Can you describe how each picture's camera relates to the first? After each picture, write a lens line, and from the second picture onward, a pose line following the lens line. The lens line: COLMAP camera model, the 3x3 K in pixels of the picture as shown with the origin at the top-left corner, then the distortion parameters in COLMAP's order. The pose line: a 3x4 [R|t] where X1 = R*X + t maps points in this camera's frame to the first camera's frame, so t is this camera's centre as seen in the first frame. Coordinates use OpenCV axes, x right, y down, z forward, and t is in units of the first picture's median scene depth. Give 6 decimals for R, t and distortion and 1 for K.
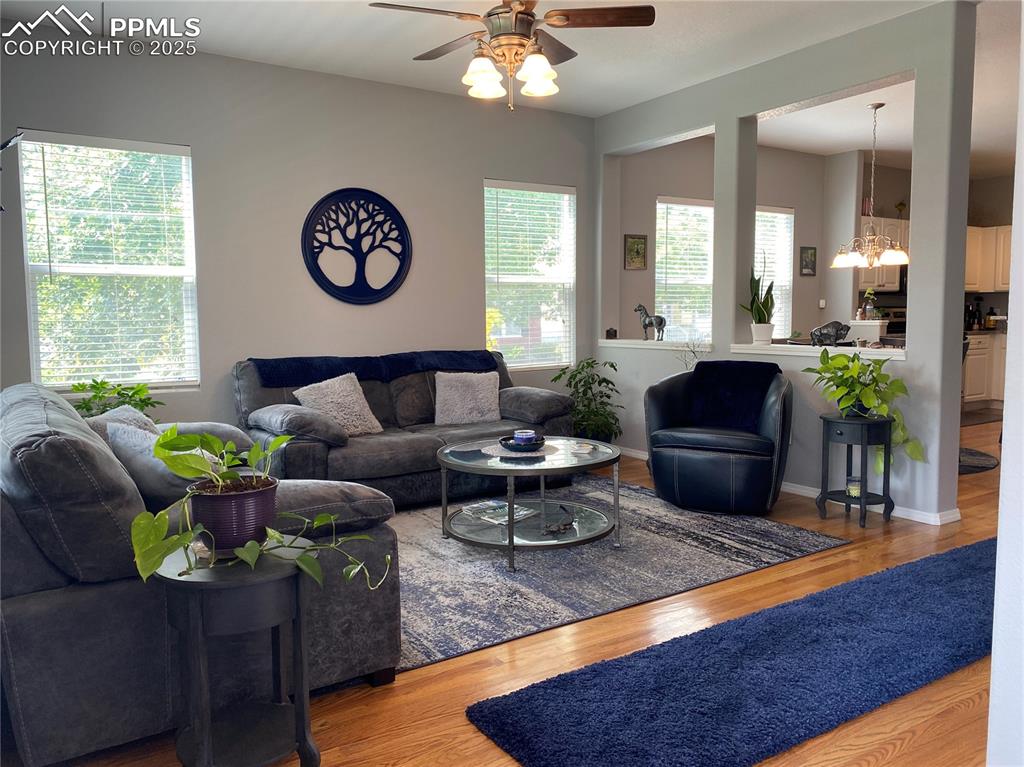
lens RADIAL K [[776.5, 0, 514.7], [0, 776.5, 379.2], [0, 0, 1]] dist [0.057467, -0.070326]
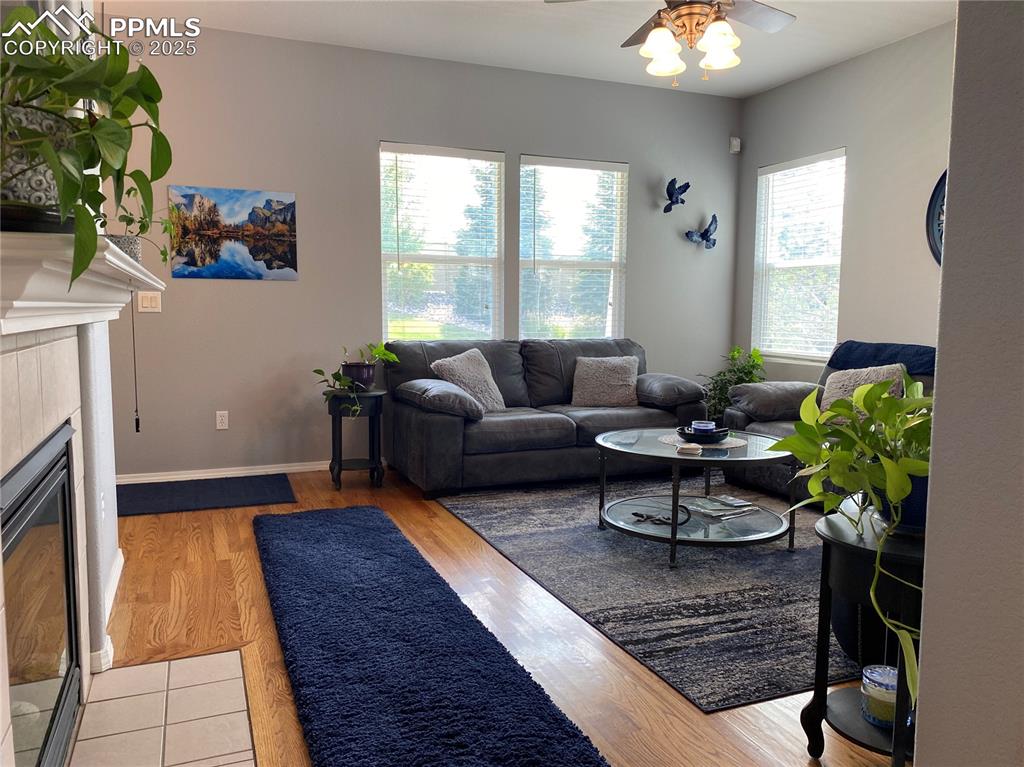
lens RADIAL K [[776.5, 0, 514.7], [0, 776.5, 379.2], [0, 0, 1]] dist [0.057467, -0.070326]
pose [[-0.196232, 0.094205, -0.976022, 0.861898], [-0.088180, 0.989646, 0.113249, -0.060959], [0.976585, 0.108289, -0.185893, 0.849988]]
